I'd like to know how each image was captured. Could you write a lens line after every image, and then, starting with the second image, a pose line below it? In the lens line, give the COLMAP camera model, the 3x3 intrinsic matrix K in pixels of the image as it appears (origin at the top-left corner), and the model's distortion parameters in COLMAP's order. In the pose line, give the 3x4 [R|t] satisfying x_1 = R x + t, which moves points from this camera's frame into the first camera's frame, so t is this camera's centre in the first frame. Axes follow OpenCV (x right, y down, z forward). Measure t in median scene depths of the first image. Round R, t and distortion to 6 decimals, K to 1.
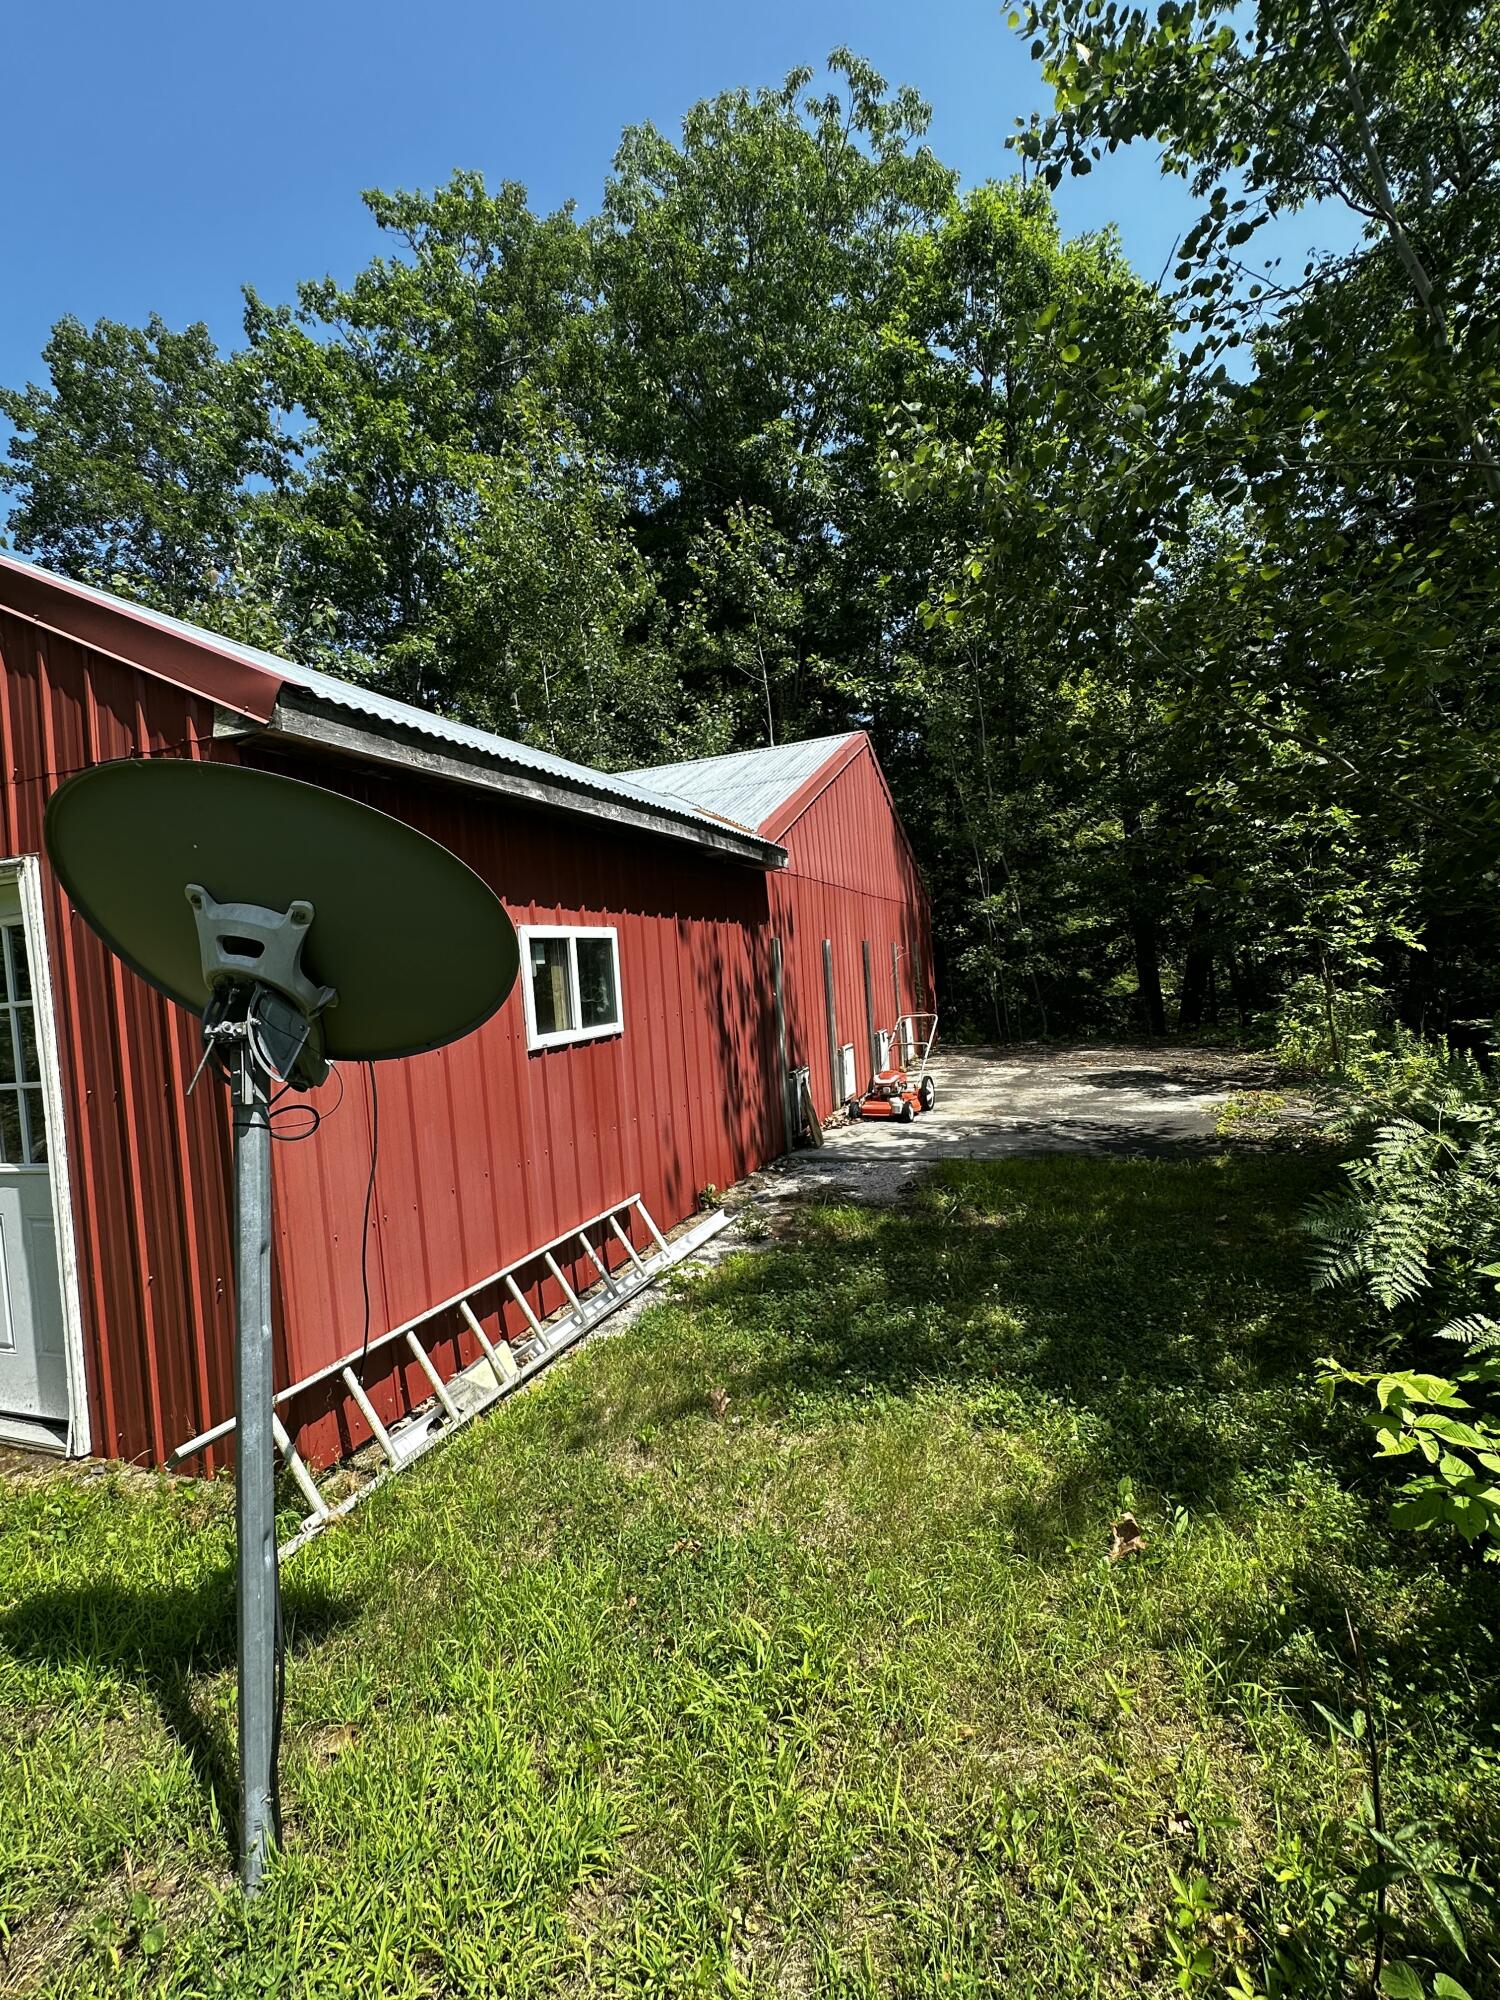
lens RADIAL K [[878.7, 0, 754.1], [0, 878.7, 1005.6], [0, 0, 1]] dist [-0.004003, 0.000040]
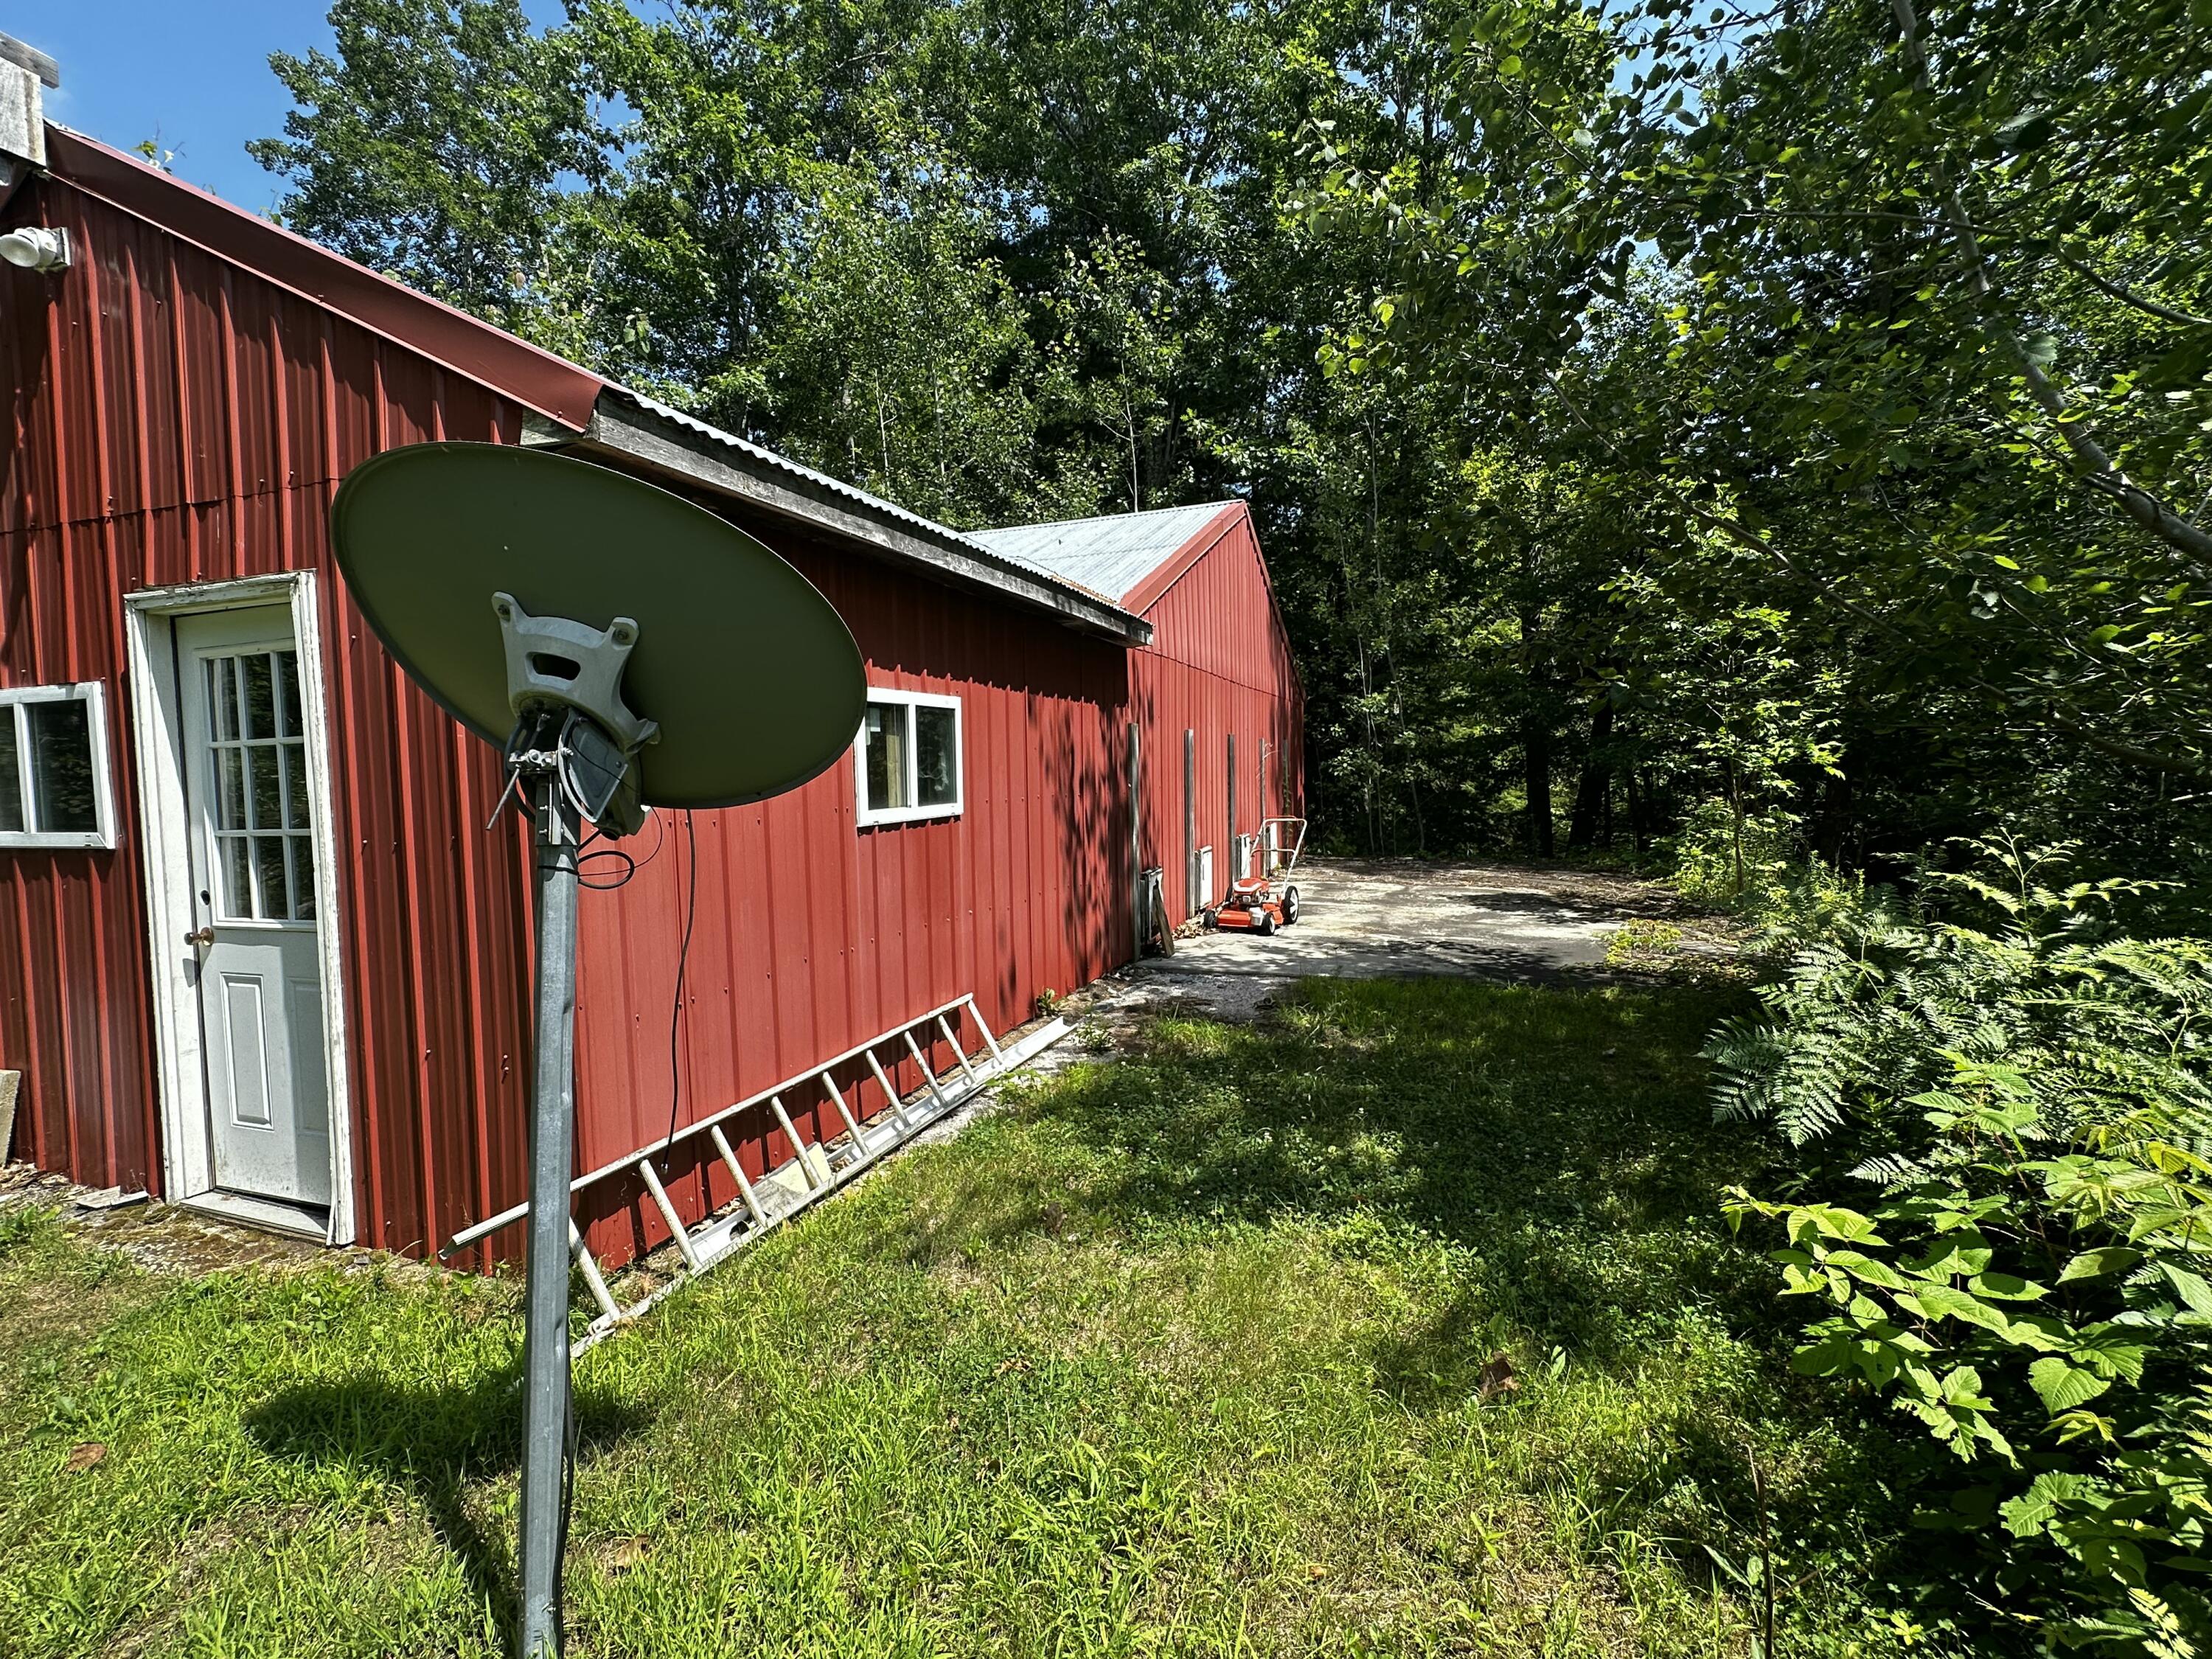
lens RADIAL K [[971.8, 0, 1111.6], [0, 971.8, 834.7], [0, 0, 1]] dist [-0.004003, 0.000040]
pose [[0.998545, 0.052169, 0.013677, -0.010938], [-0.052540, 0.998215, 0.028411, 0.017303], [-0.012171, -0.029089, 0.999503, 0.004452]]
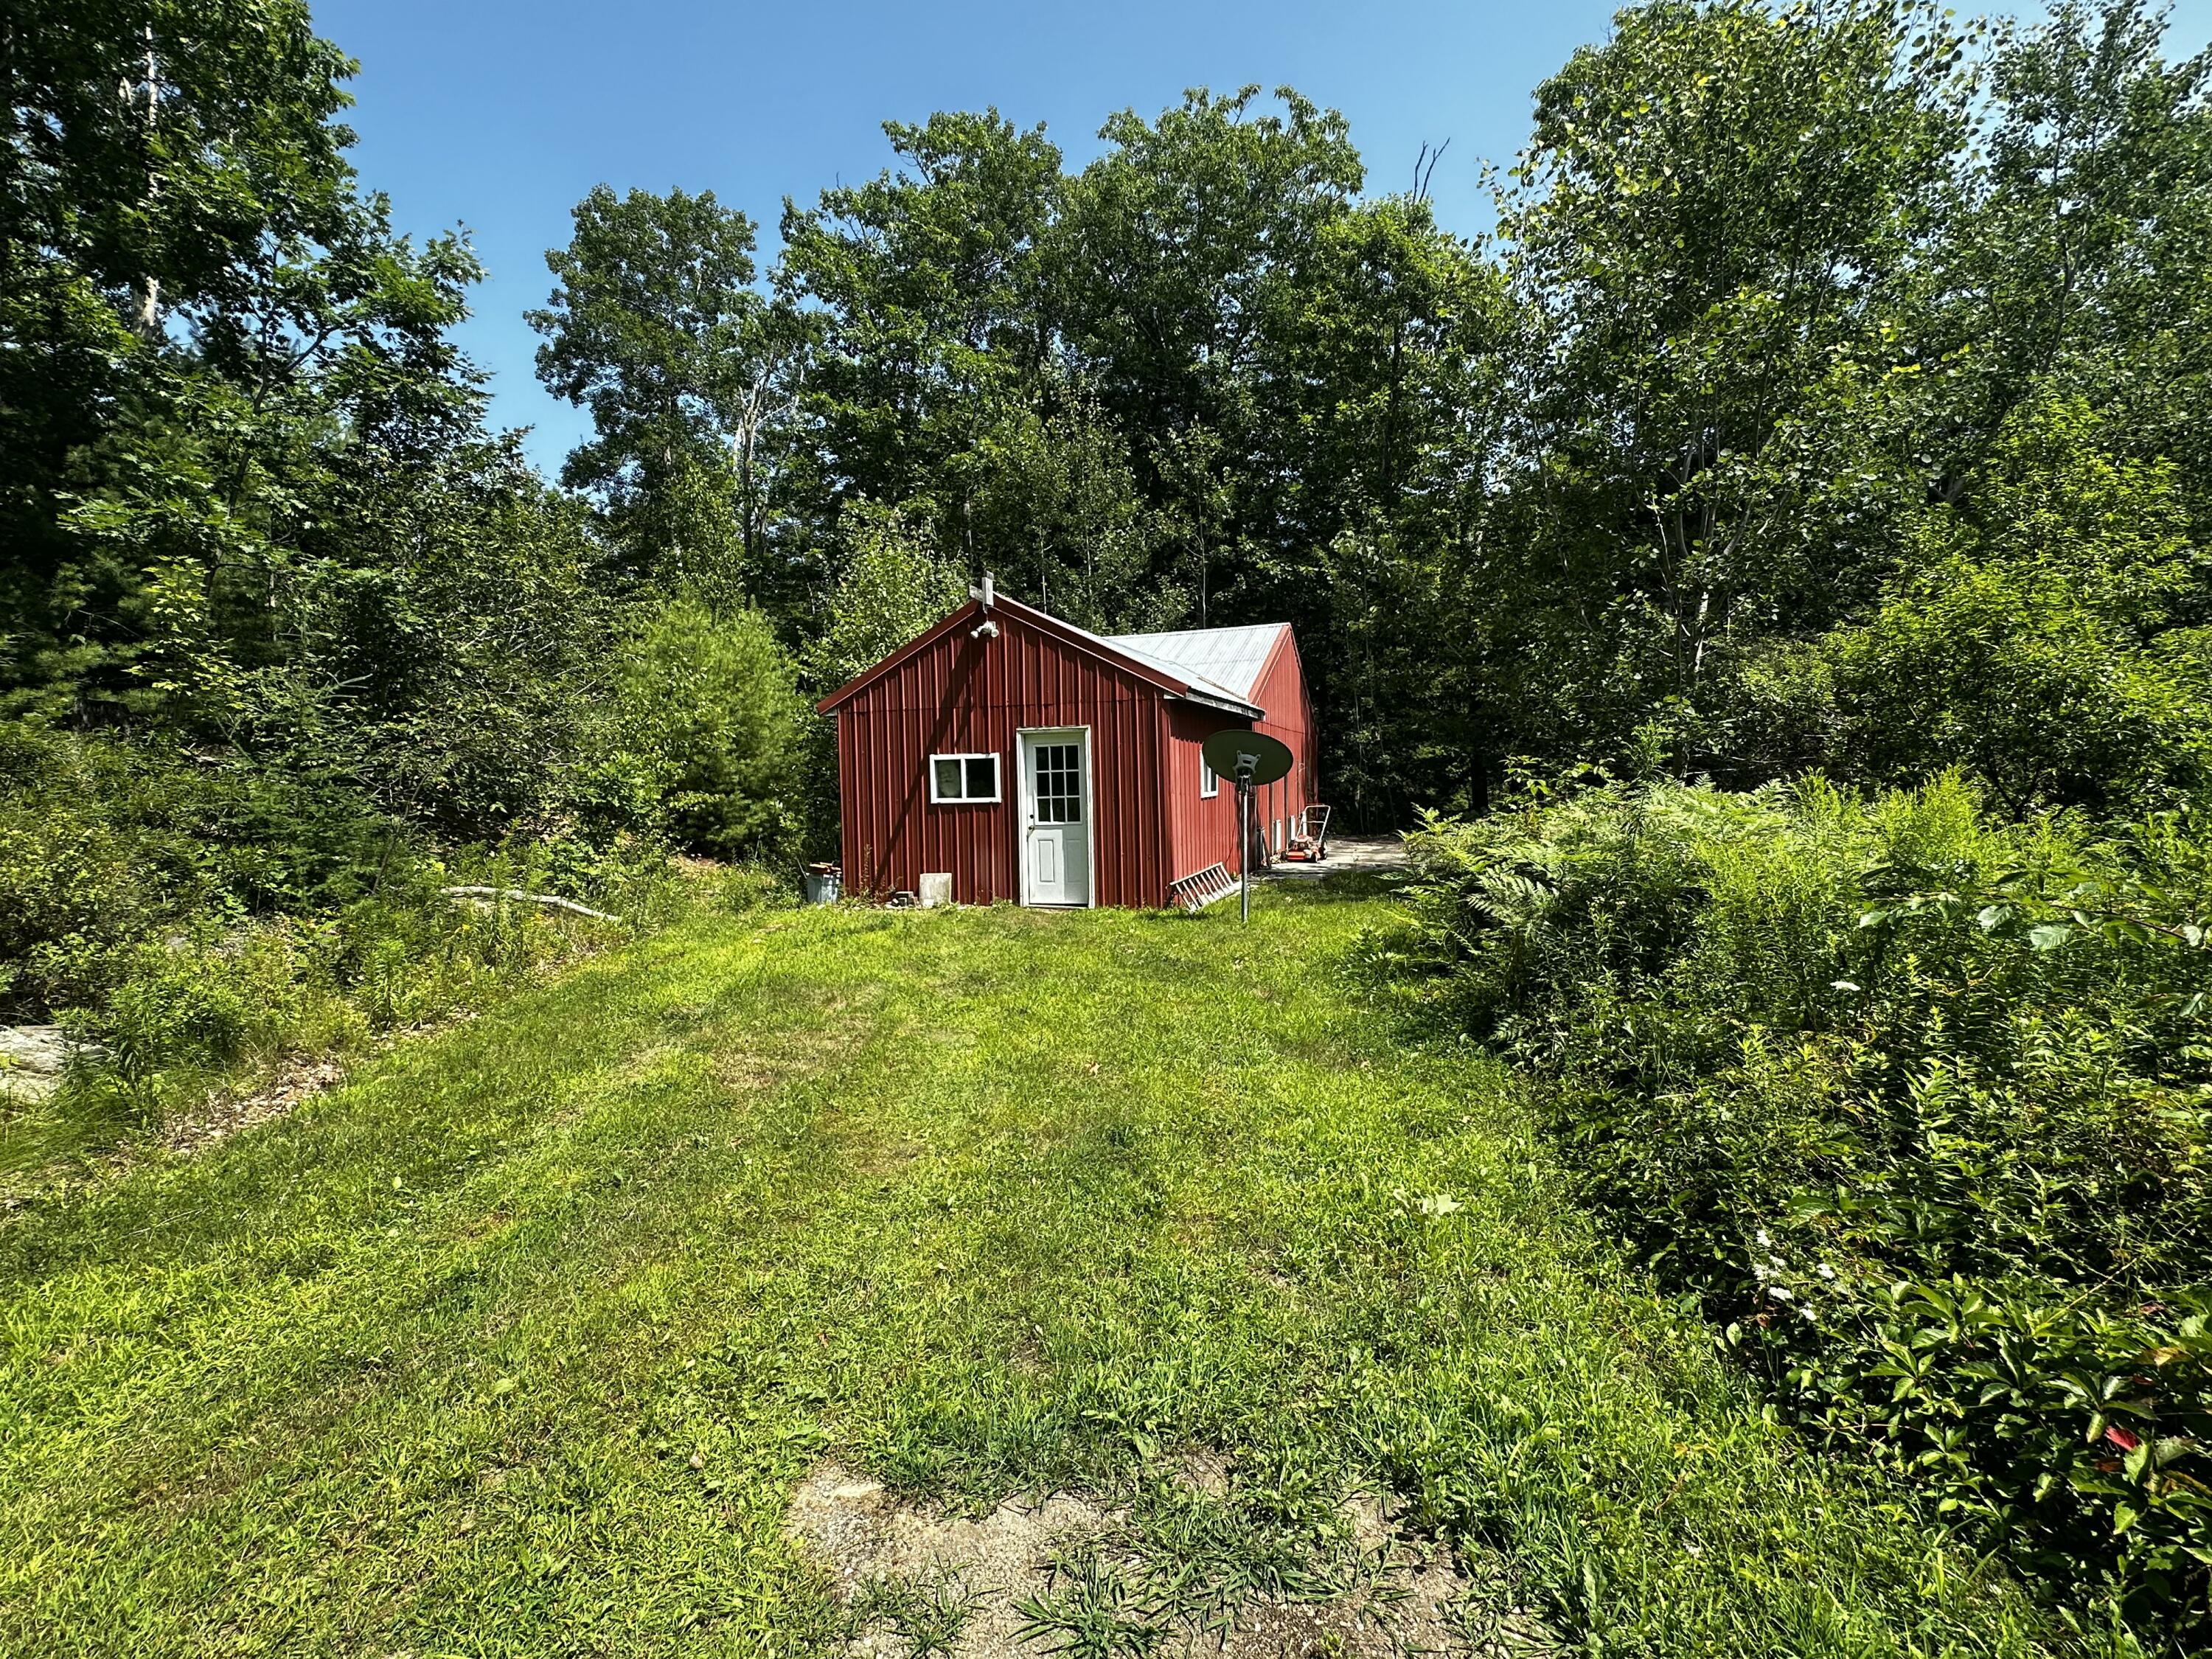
lens RADIAL K [[971.8, 0, 1122.5], [0, 971.8, 836.3], [0, 0, 1]] dist [-0.004003, 0.000040]
pose [[0.998129, 0.048069, 0.037782, -0.556998], [-0.048785, 0.998642, 0.018260, 0.117764], [-0.036853, -0.020069, 0.999119, -1.825673]]
